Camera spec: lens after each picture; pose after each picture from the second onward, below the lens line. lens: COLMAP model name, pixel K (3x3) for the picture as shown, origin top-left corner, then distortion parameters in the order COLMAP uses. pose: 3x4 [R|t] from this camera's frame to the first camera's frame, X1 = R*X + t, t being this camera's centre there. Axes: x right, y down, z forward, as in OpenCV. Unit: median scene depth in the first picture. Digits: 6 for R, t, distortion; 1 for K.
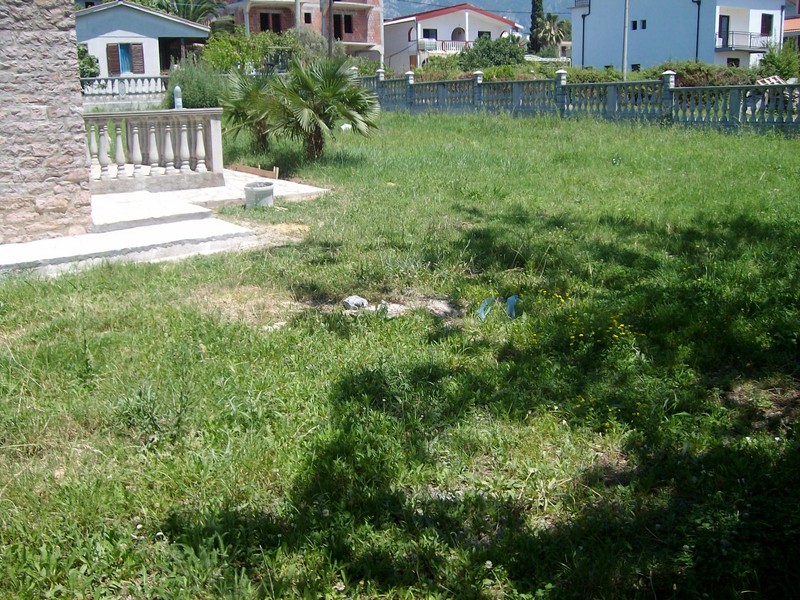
lens RADIAL K [[851.4, 0, 399.5], [0, 851.4, 302.5], [0, 0, 1]] dist [-0.152459, 0.137240]
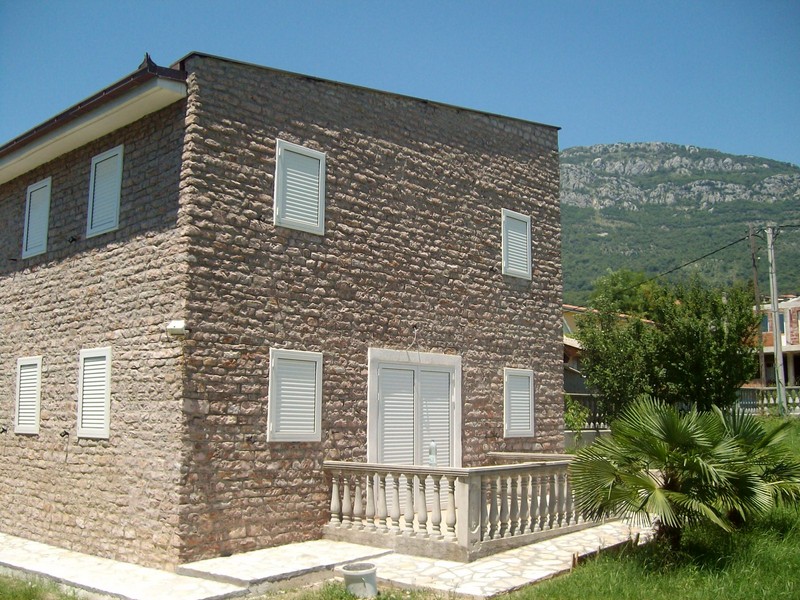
lens RADIAL K [[851.4, 0, 399.5], [0, 851.4, 302.5], [0, 0, 1]] dist [-0.152459, 0.137240]
pose [[0.206687, -0.110560, -0.972140, 0.873481], [-0.227412, 0.960955, -0.157638, -0.342165], [0.951611, 0.253658, 0.173475, 1.045483]]
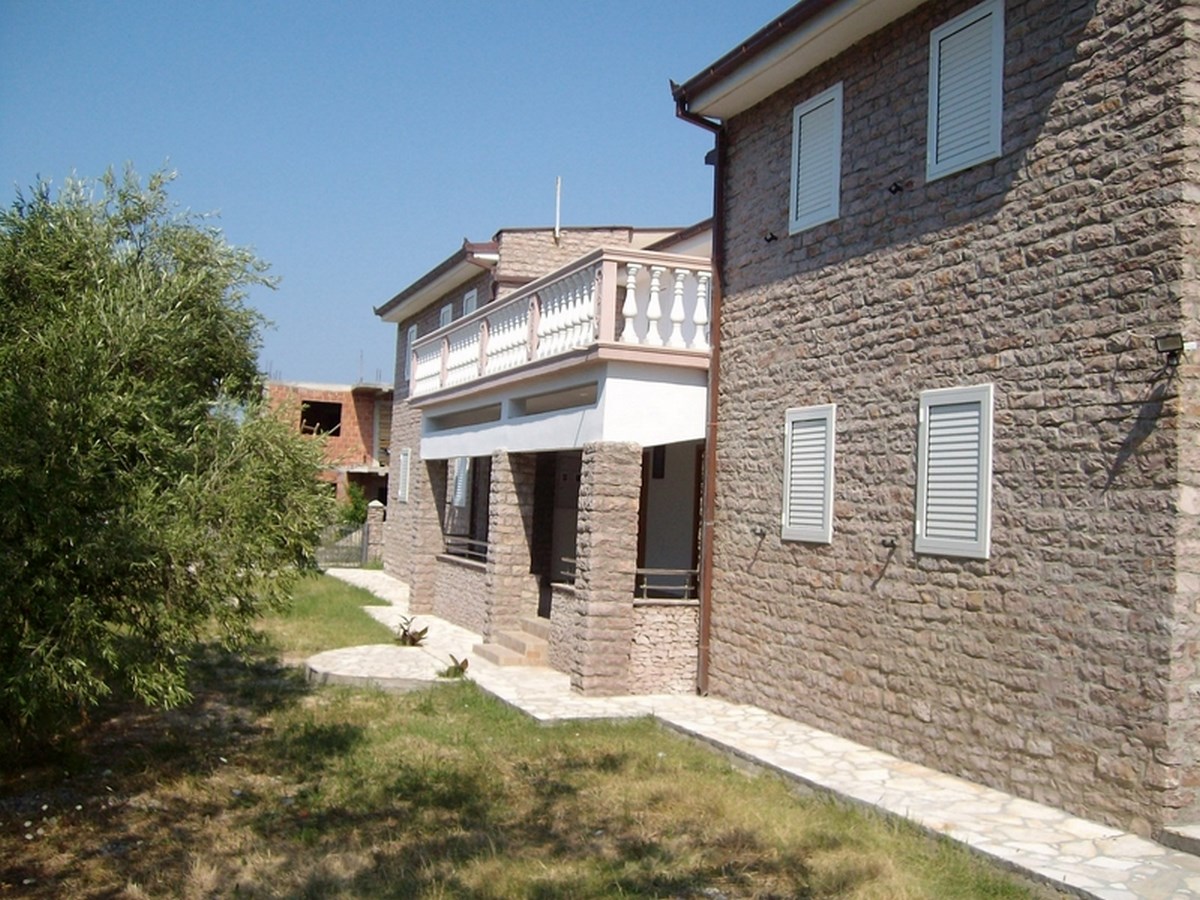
lens RADIAL K [[1277.1, 0, 599.3], [0, 1277.1, 453.8], [0, 0, 1]] dist [-0.152459, 0.137240]
pose [[-0.270669, -0.025784, -0.962327, 0.555236], [-0.255589, 0.965690, 0.046015, -0.287558], [0.928123, 0.258415, -0.267973, 0.844845]]
